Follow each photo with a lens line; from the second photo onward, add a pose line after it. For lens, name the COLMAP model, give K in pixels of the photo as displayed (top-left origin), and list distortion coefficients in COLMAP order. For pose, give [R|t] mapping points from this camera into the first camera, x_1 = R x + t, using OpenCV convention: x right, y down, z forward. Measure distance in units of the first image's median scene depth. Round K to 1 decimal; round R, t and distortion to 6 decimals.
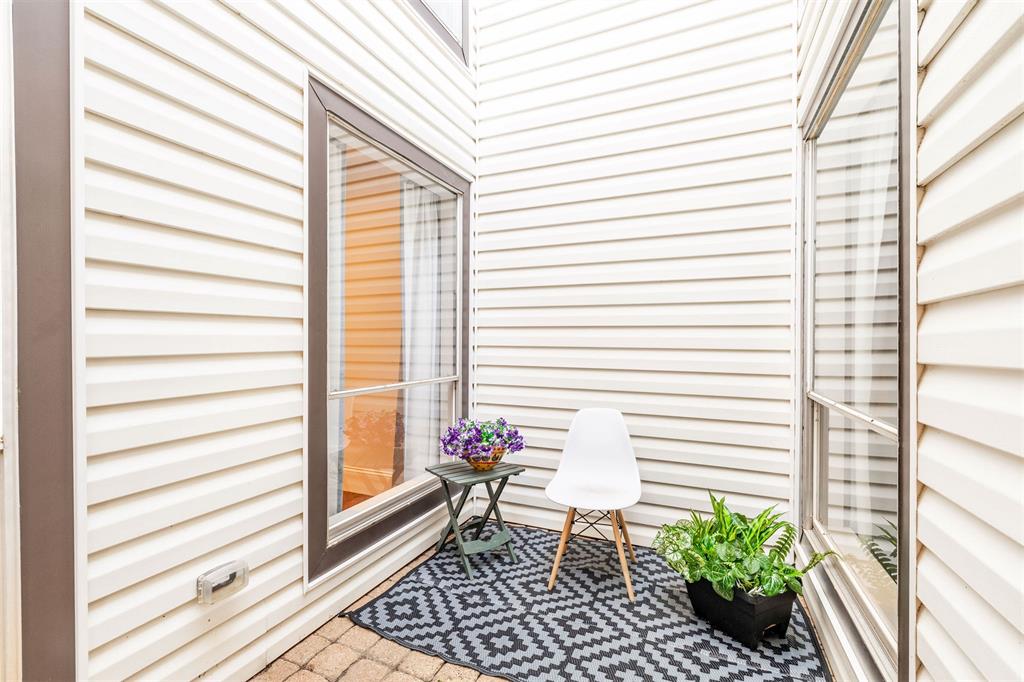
lens RADIAL K [[442.0, 0, 511.5], [0, 442.0, 340.6], [0, 0, 1]] dist [-0.002629, 0.000001]
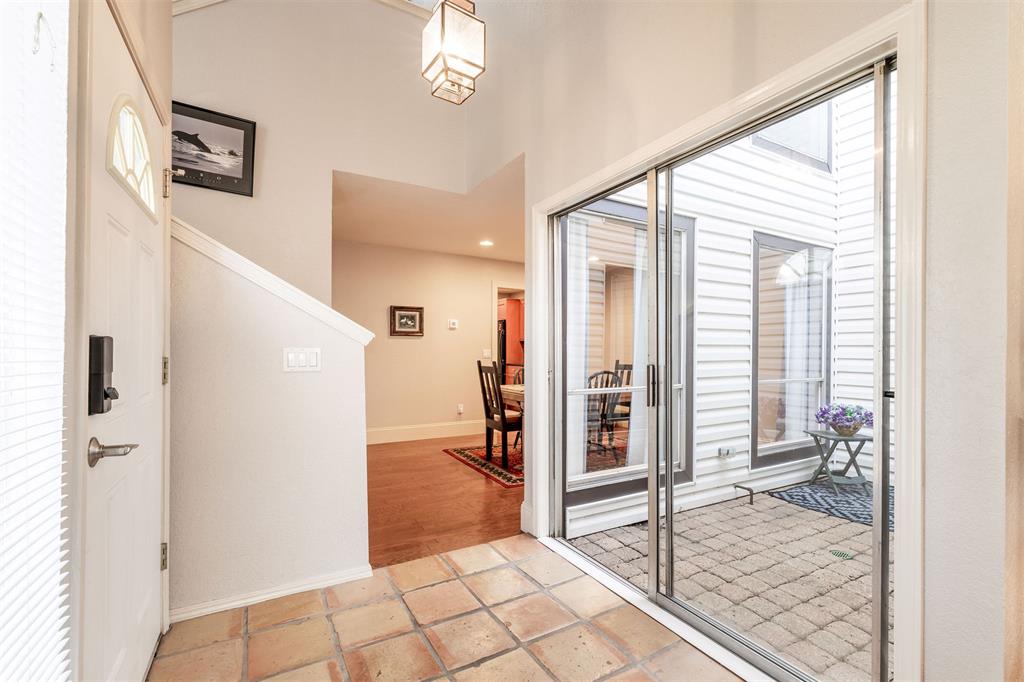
lens RADIAL K [[442.0, 0, 536.0], [0, 442.0, 359.1], [0, 0, 1]] dist [-0.002629, 0.000001]
pose [[0.813702, 0.001781, -0.581280, -0.050877], [0.002845, 0.999971, 0.007046, 0.001058], [0.581276, -0.007387, 0.813673, -1.004161]]
